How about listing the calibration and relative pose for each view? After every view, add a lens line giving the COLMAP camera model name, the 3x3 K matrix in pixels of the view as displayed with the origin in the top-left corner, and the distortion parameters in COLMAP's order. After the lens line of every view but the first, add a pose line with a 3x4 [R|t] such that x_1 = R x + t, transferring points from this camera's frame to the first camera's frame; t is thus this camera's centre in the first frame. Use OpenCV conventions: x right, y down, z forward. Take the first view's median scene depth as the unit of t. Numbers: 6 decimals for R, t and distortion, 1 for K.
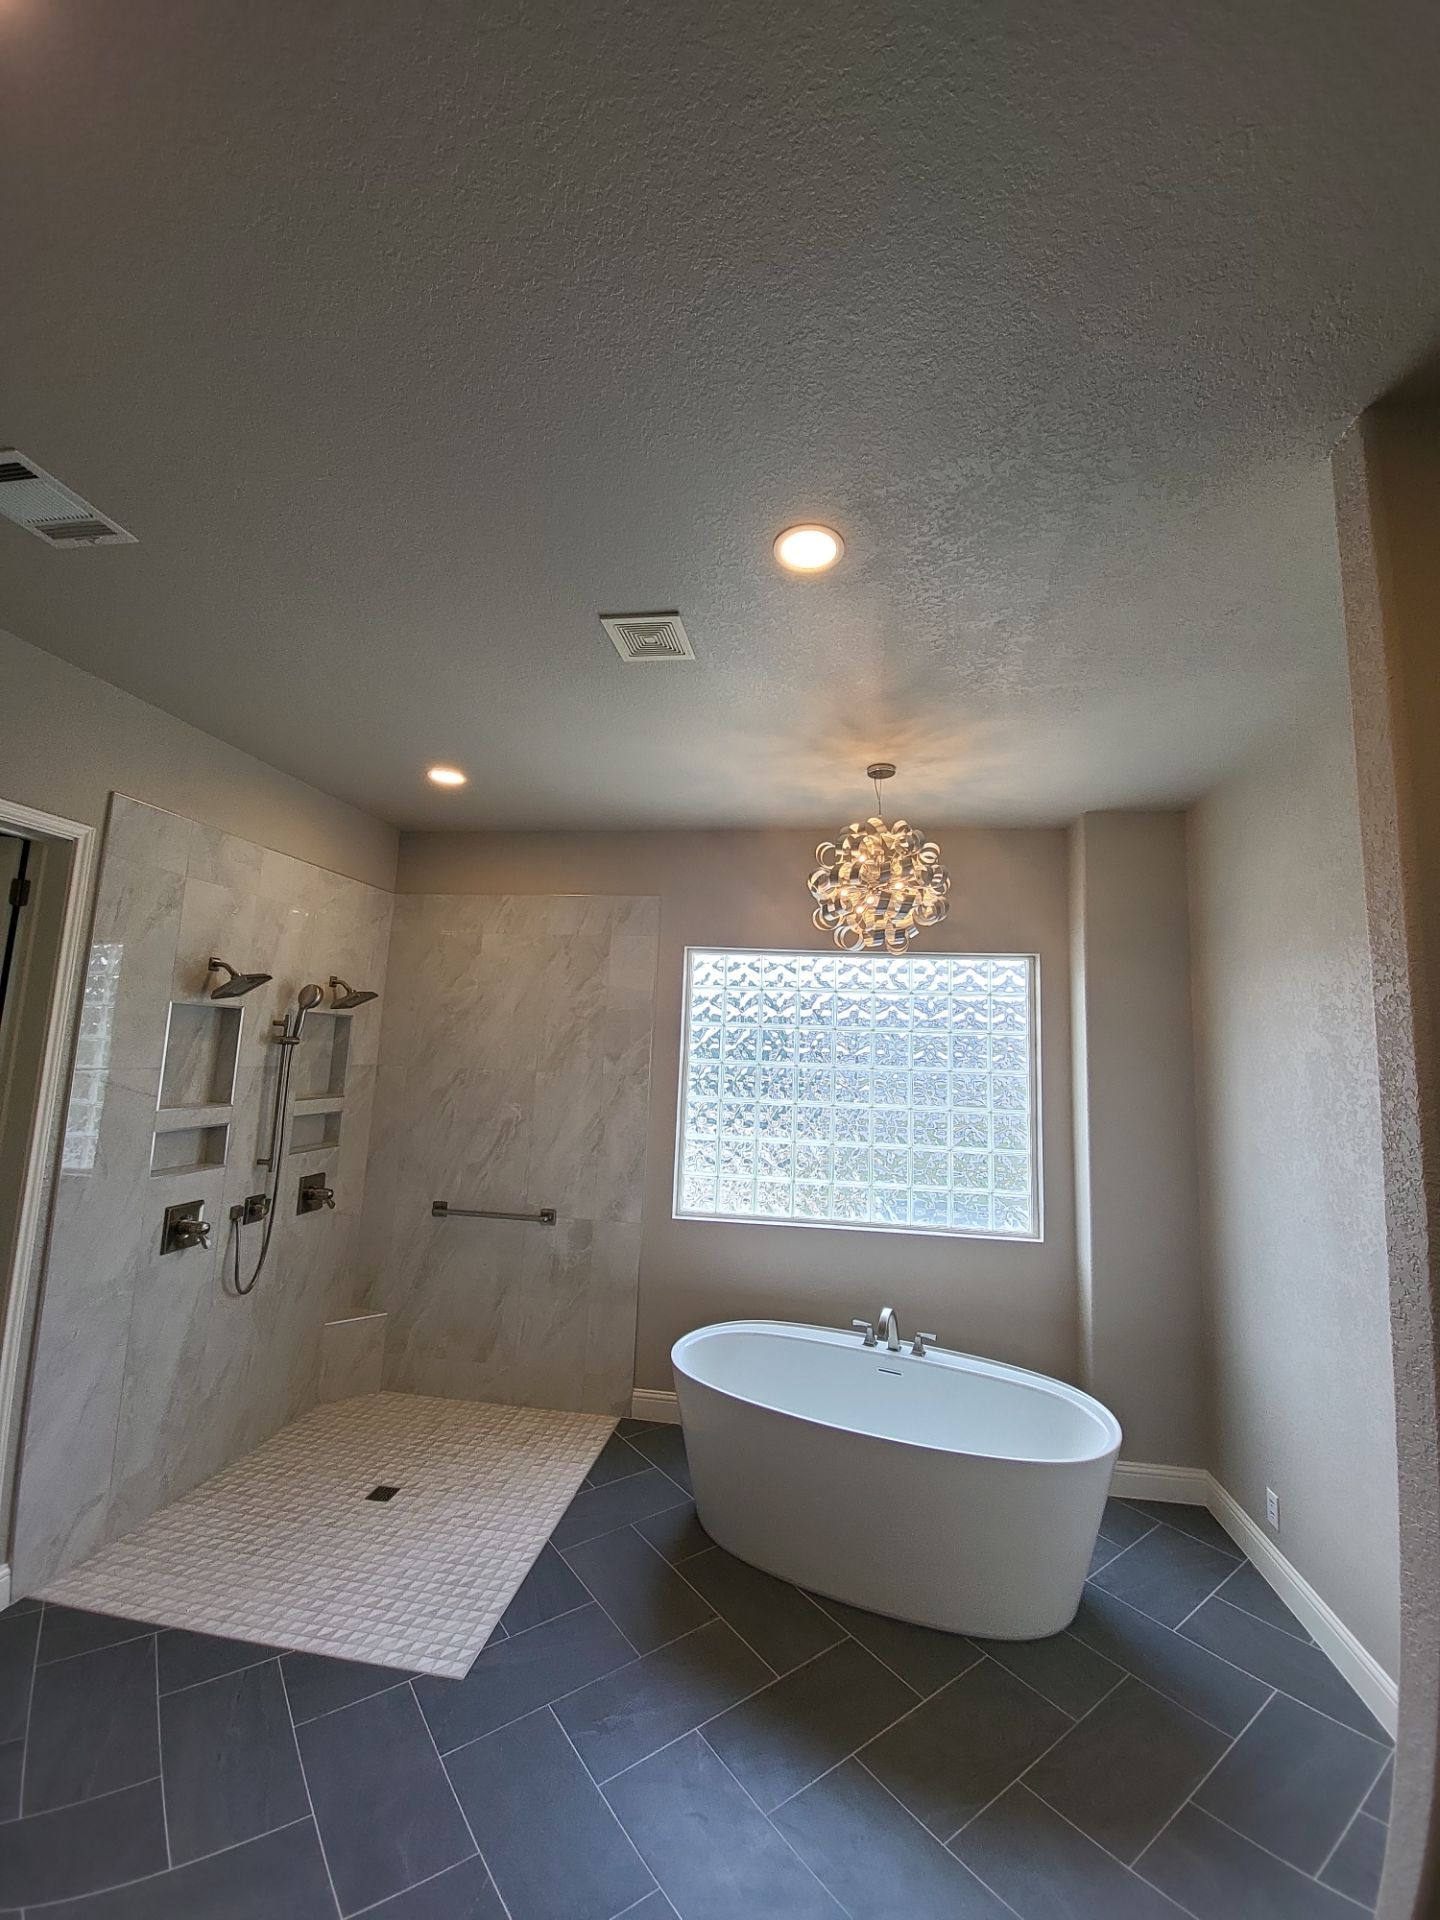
lens RADIAL K [[759.9, 0, 743.1], [0, 759.9, 958.9], [0, 0, 1]] dist [-0.000919, -0.007172]
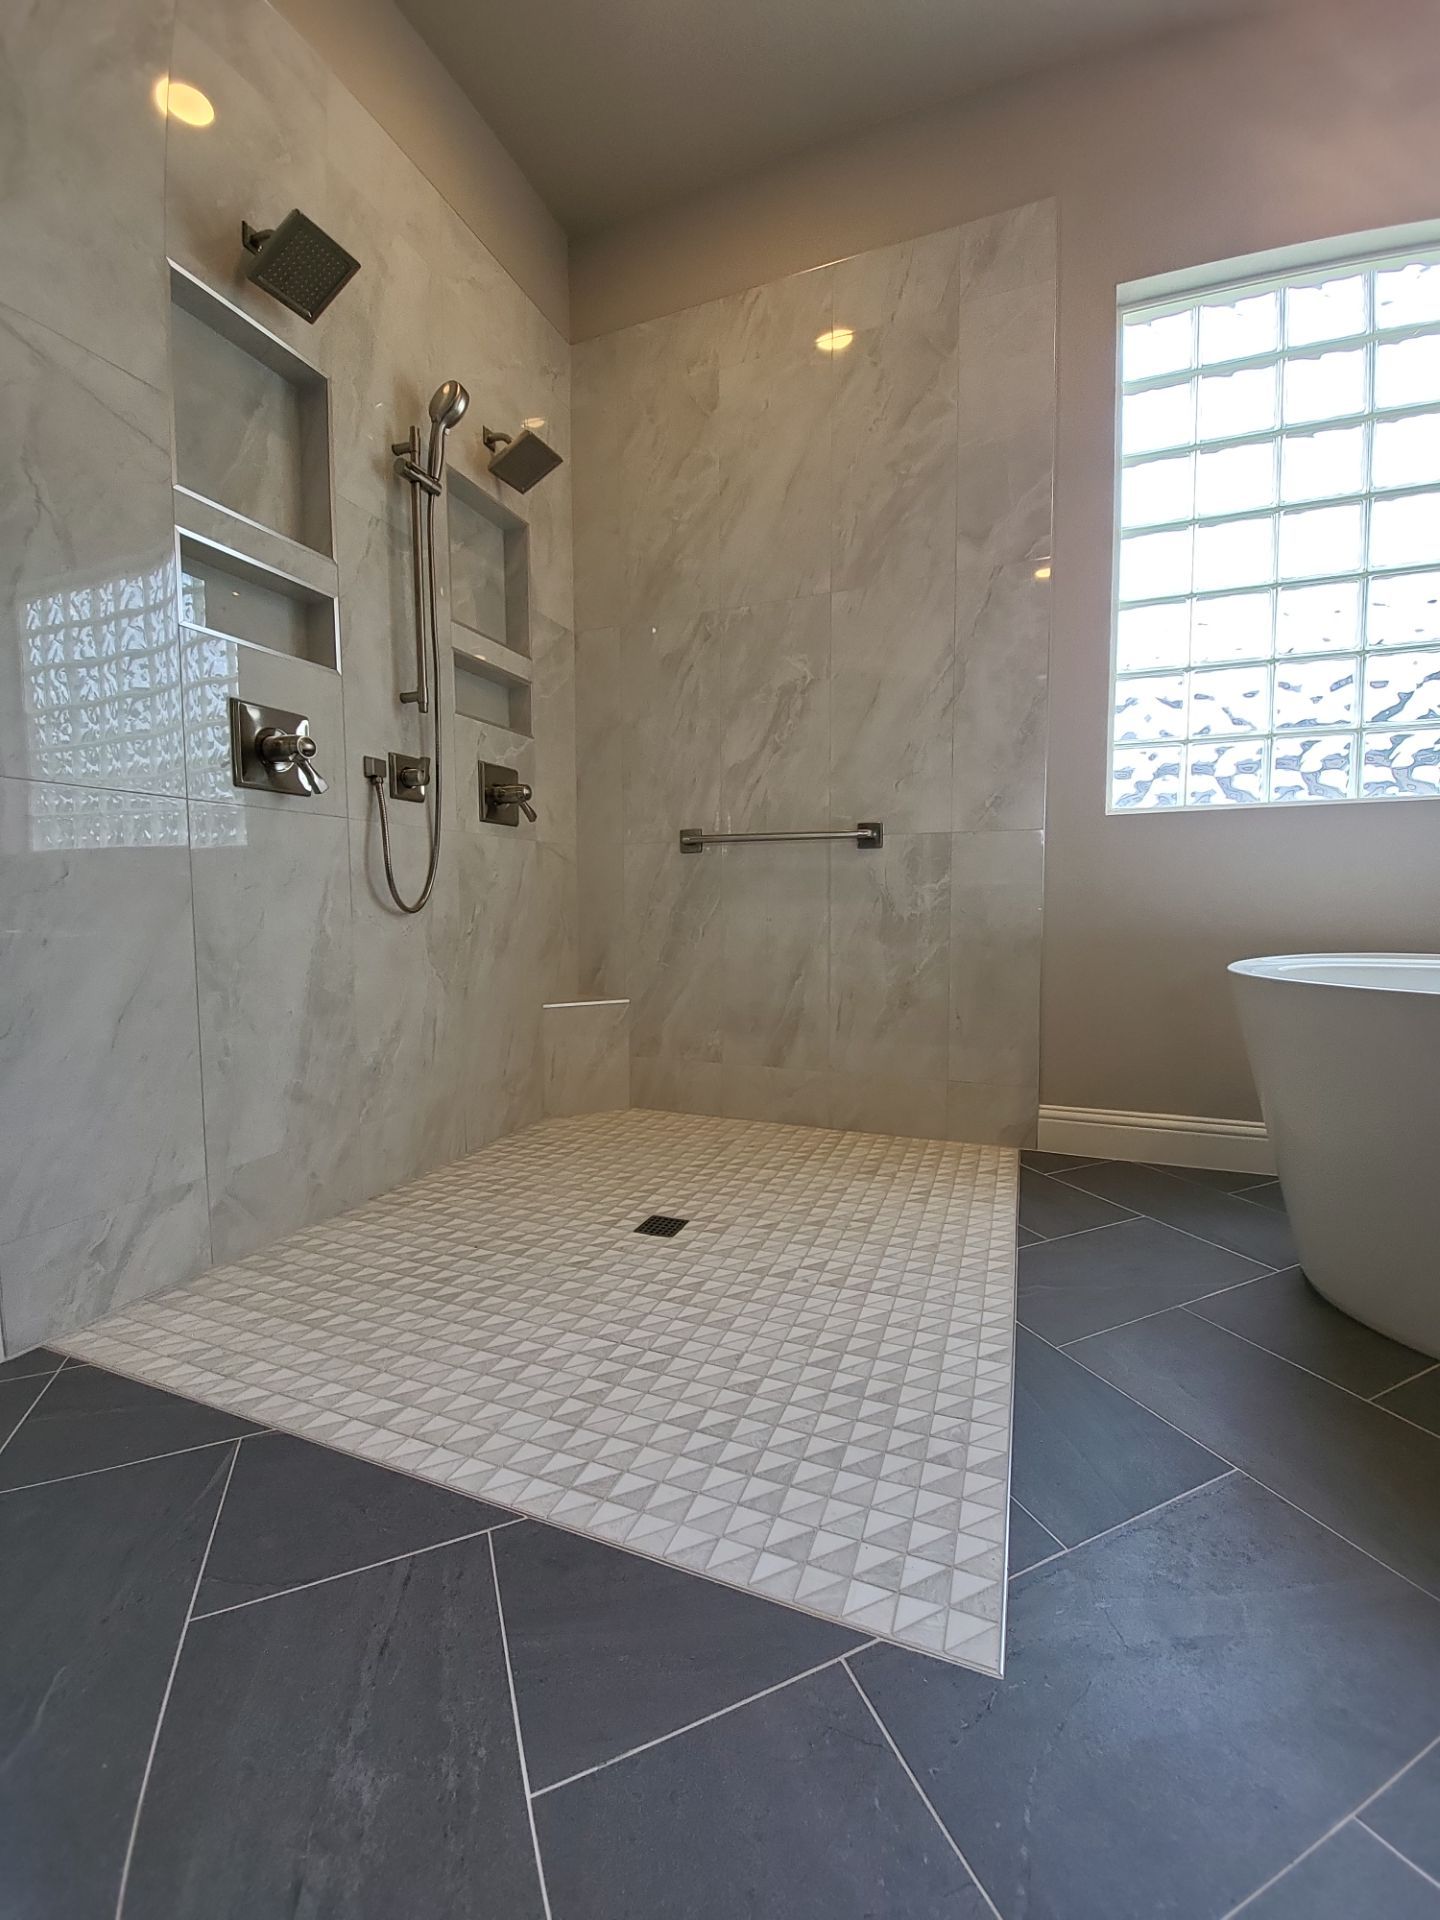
lens RADIAL K [[759.9, 0, 743.1], [0, 759.9, 958.9], [0, 0, 1]] dist [-0.000919, -0.007172]
pose [[0.972388, -0.024331, -0.232096, -0.270131], [0.068601, 0.980411, 0.184632, 0.395649], [0.223058, -0.195457, 0.955009, 0.491285]]
